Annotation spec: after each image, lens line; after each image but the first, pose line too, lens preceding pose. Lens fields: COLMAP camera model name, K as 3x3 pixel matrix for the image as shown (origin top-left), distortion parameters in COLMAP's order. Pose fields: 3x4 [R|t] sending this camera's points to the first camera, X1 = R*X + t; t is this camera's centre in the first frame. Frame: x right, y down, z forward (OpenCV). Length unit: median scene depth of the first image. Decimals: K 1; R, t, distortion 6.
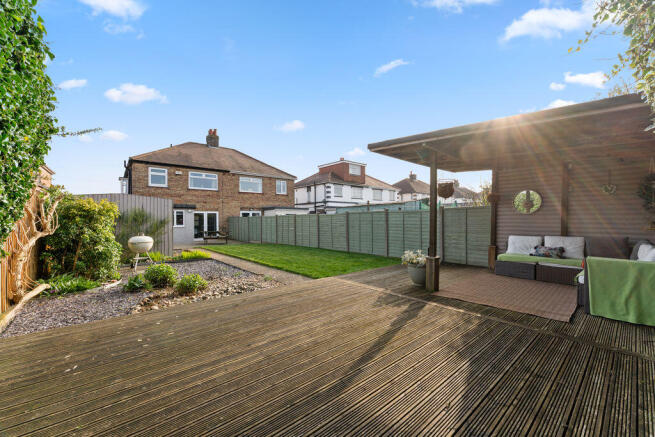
lens RADIAL K [[264.9, 0, 328.3], [0, 264.9, 218.2], [0, 0, 1]] dist [0.004111, 0.000537]
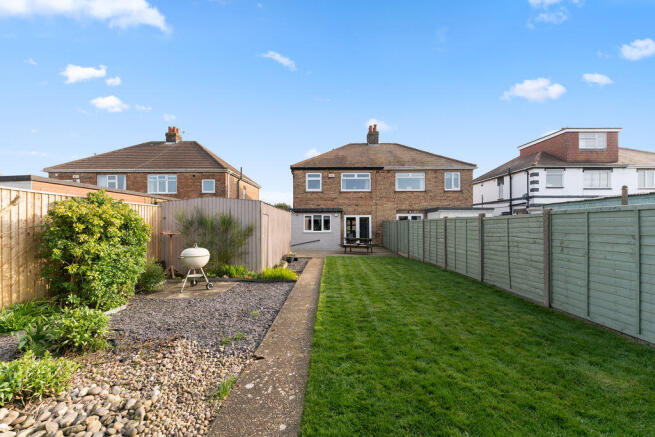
lens RADIAL K [[264.9, 0, 327.7], [0, 264.9, 223.1], [0, 0, 1]] dist [0.004111, 0.000537]
pose [[0.768721, 0.001698, -0.639582, 0.034499], [0.002712, 0.999979, 0.005915, -0.003482], [0.639578, -0.006281, 0.768700, 0.214334]]
